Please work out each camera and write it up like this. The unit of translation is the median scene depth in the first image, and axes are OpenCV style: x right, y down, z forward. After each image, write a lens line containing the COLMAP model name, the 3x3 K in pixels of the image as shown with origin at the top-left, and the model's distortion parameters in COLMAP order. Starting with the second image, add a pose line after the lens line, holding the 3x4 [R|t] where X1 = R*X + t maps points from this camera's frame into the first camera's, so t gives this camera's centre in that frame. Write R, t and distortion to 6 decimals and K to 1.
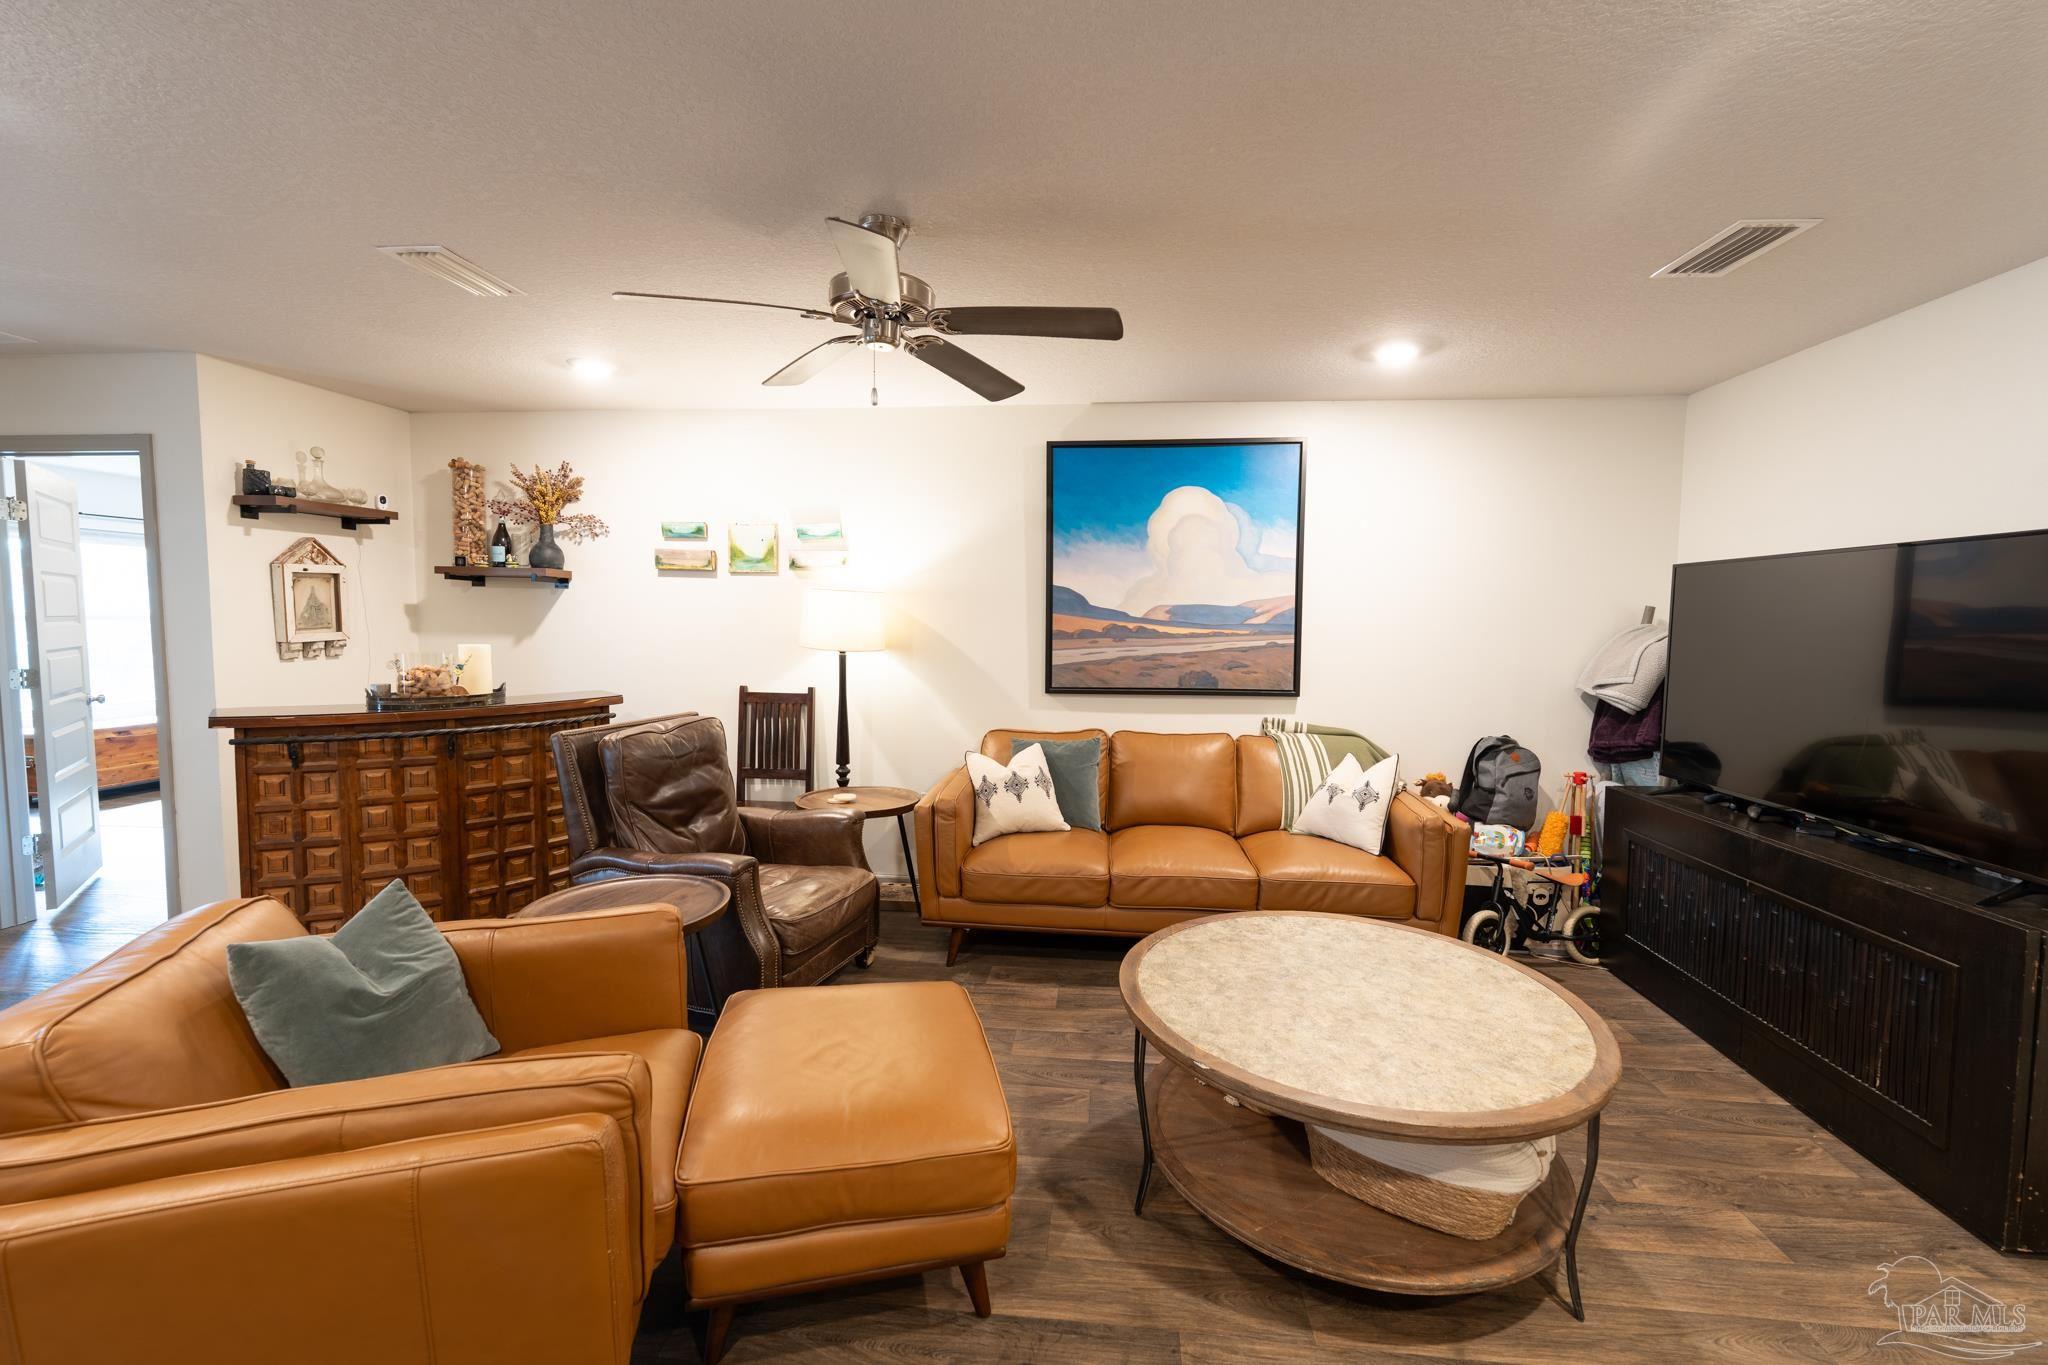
lens RADIAL K [[829.1, 0, 1031.3], [0, 829.1, 676.9], [0, 0, 1]] dist [-0.001514, -0.000364]
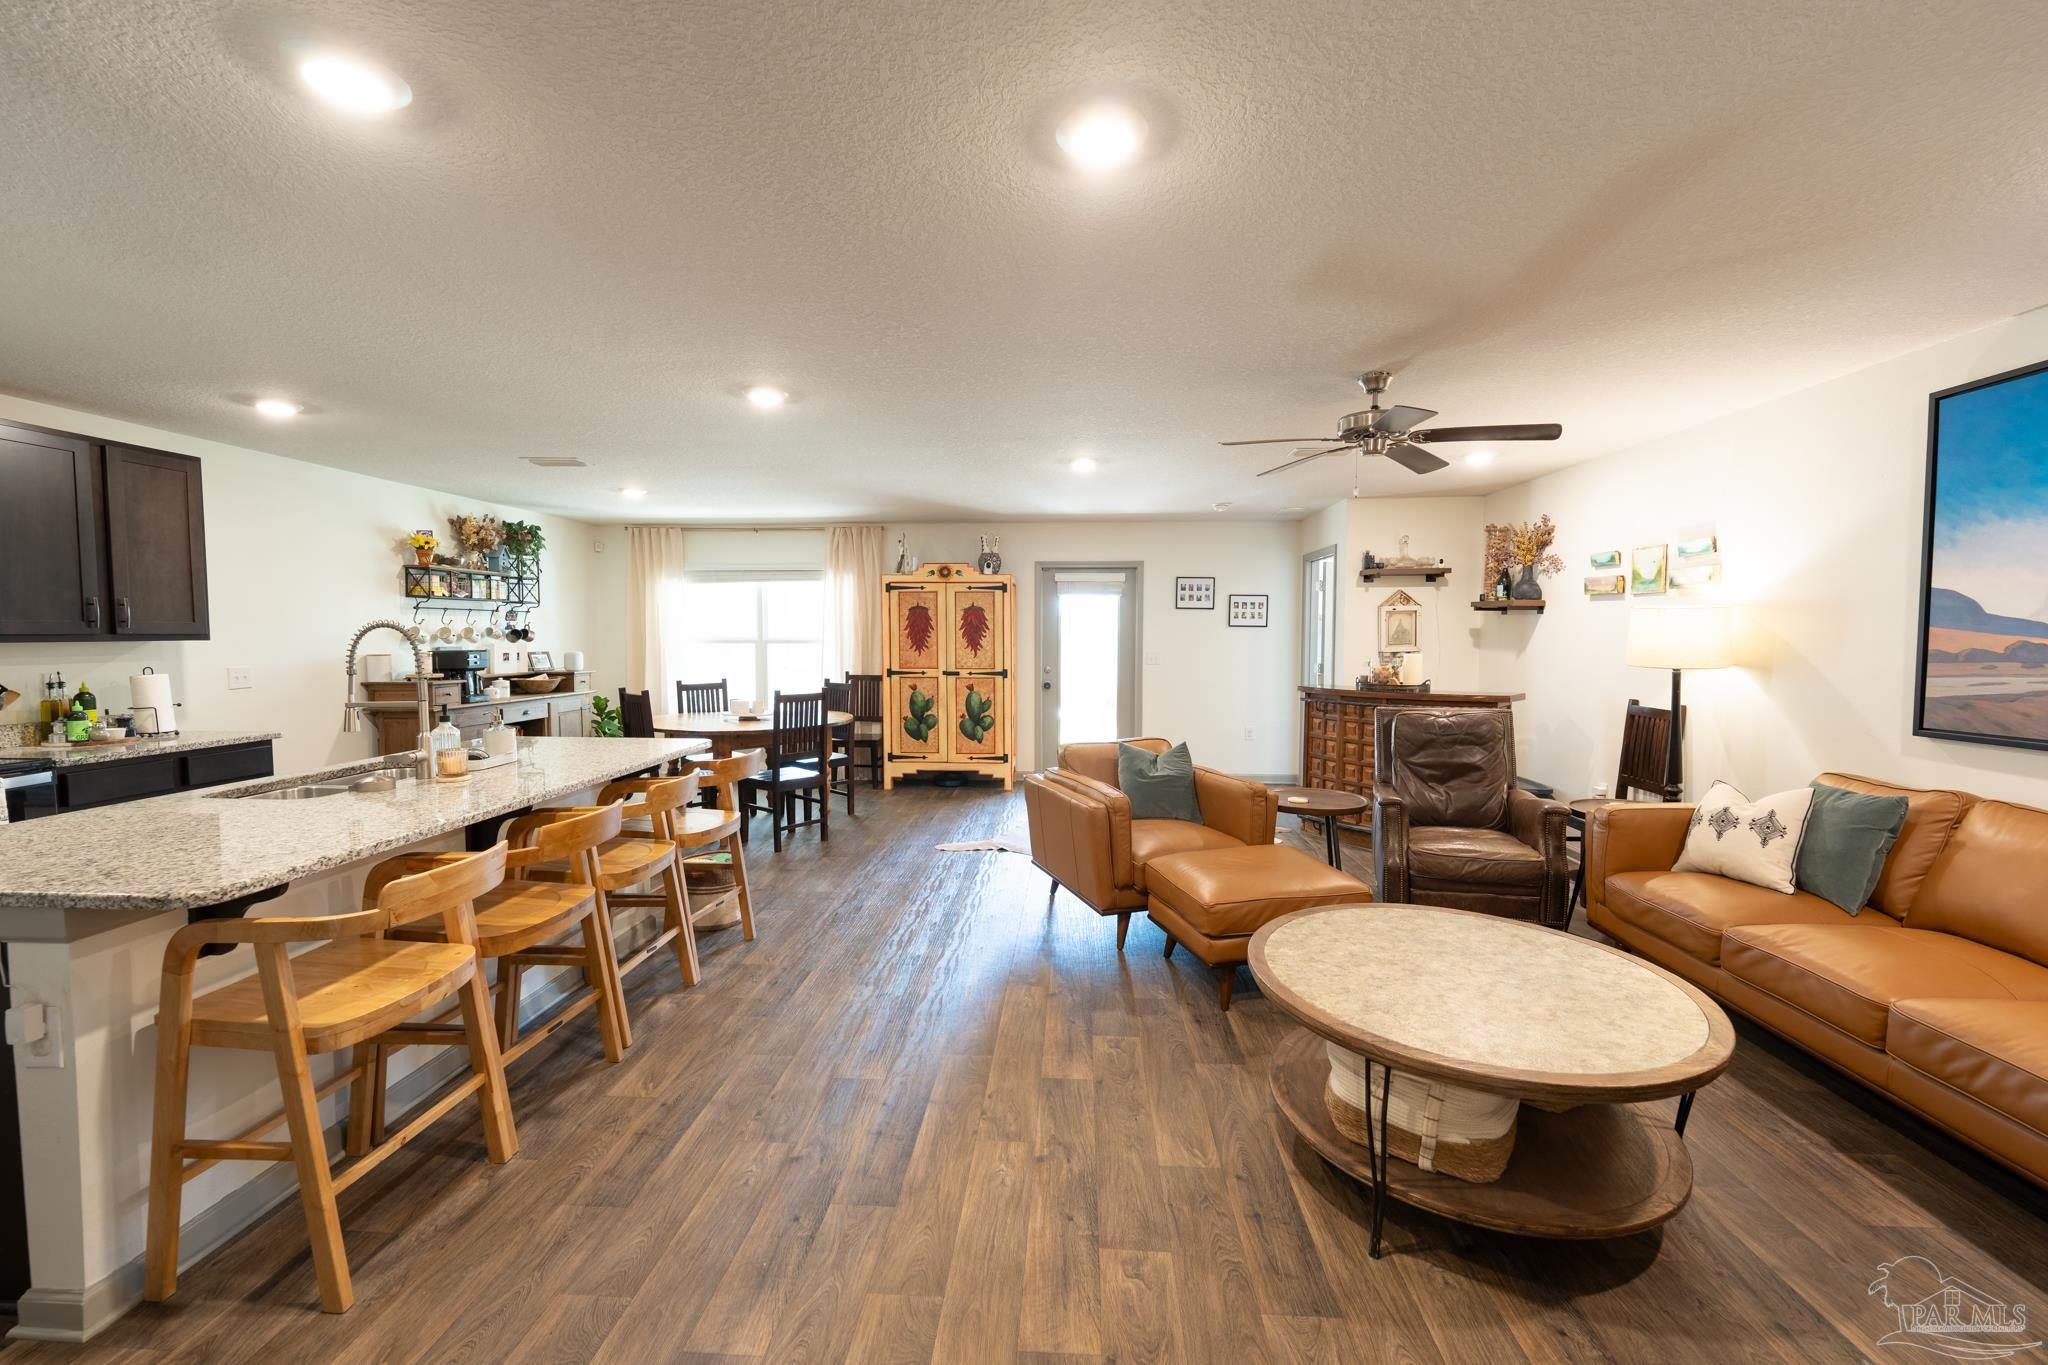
lens RADIAL K [[824.1, 0, 1033.9], [0, 824.1, 674.8], [0, 0, 1]] dist [-0.001099, -0.000038]
pose [[0.042787, 0.039304, -0.998311, 0.754478], [-0.071788, 0.996764, 0.036166, -0.004225], [0.996502, 0.070119, 0.045470, 0.196040]]
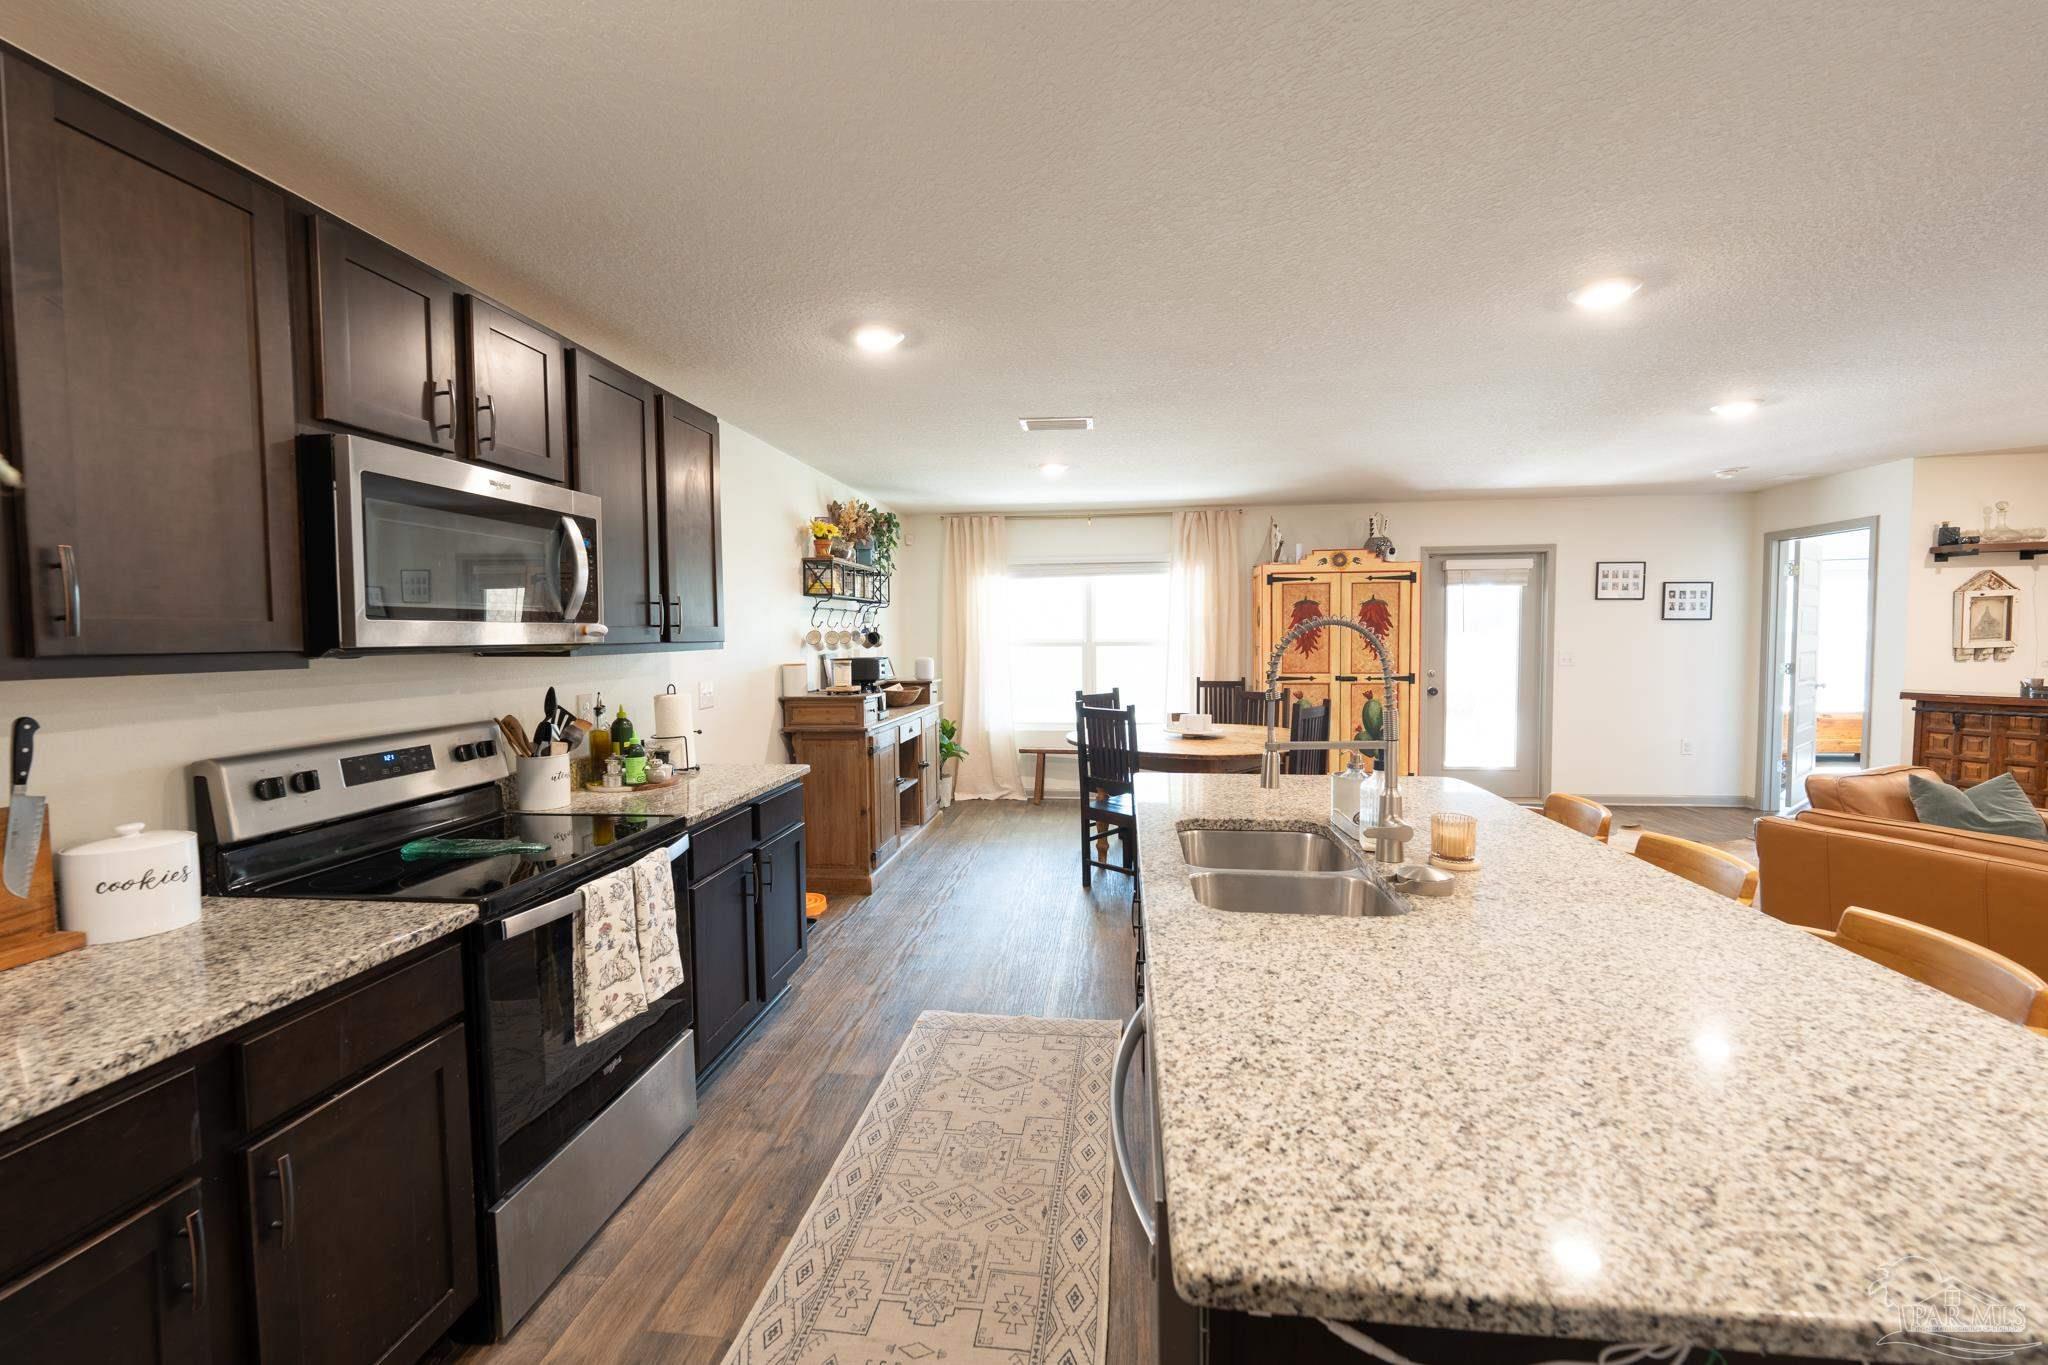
lens RADIAL K [[824.1, 0, 1033.9], [0, 824.1, 674.8], [0, 0, 1]] dist [-0.001099, -0.000038]
pose [[-0.014160, 0.038326, -0.999165, 0.476088], [-0.060607, 0.997395, 0.039117, 0.041100], [0.998061, 0.061111, -0.011800, -0.504513]]
